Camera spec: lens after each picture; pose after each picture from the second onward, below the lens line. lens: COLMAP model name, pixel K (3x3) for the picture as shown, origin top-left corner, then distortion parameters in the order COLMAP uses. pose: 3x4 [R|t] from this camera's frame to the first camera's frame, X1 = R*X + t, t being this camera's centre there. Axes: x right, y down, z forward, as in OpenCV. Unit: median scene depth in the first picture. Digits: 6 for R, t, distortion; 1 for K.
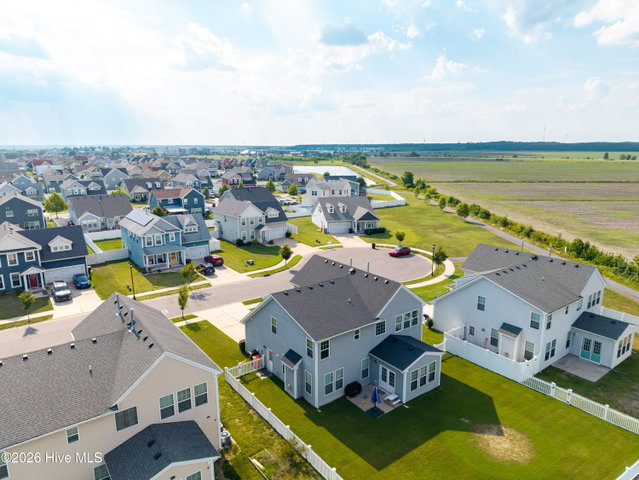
lens RADIAL K [[425.7, 0, 321.3], [0, 425.7, 240.2], [0, 0, 1]] dist [0.038992, -0.038258]
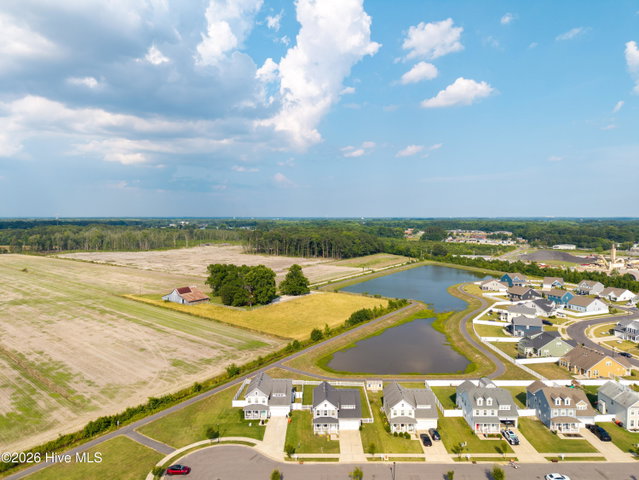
lens RADIAL K [[425.7, 0, 321.3], [0, 425.7, 240.2], [0, 0, 1]] dist [0.038992, -0.038258]
pose [[-0.802043, -0.032729, 0.596370, -0.898138], [0.132696, 0.963778, 0.231352, -0.890232], [-0.582340, 0.264690, -0.768648, 1.692946]]
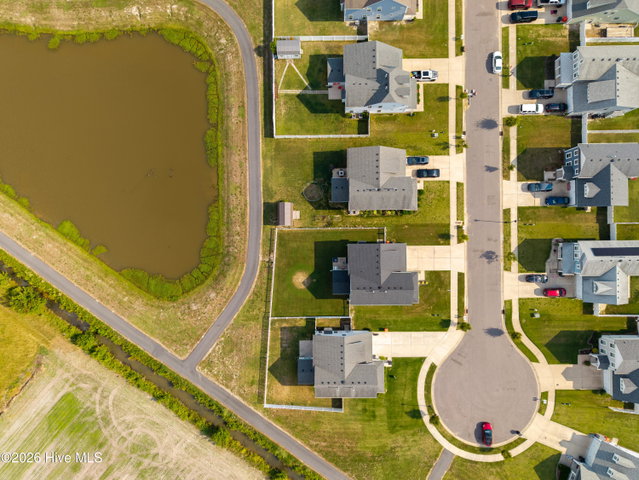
lens RADIAL K [[425.7, 0, 321.3], [0, 425.7, 240.2], [0, 0, 1]] dist [0.038992, -0.038258]
pose [[-0.595274, 0.803494, 0.006898, 0.025255], [-0.163827, -0.129767, 0.977917, -1.092048], [0.786645, 0.580998, 0.208880, 0.111391]]
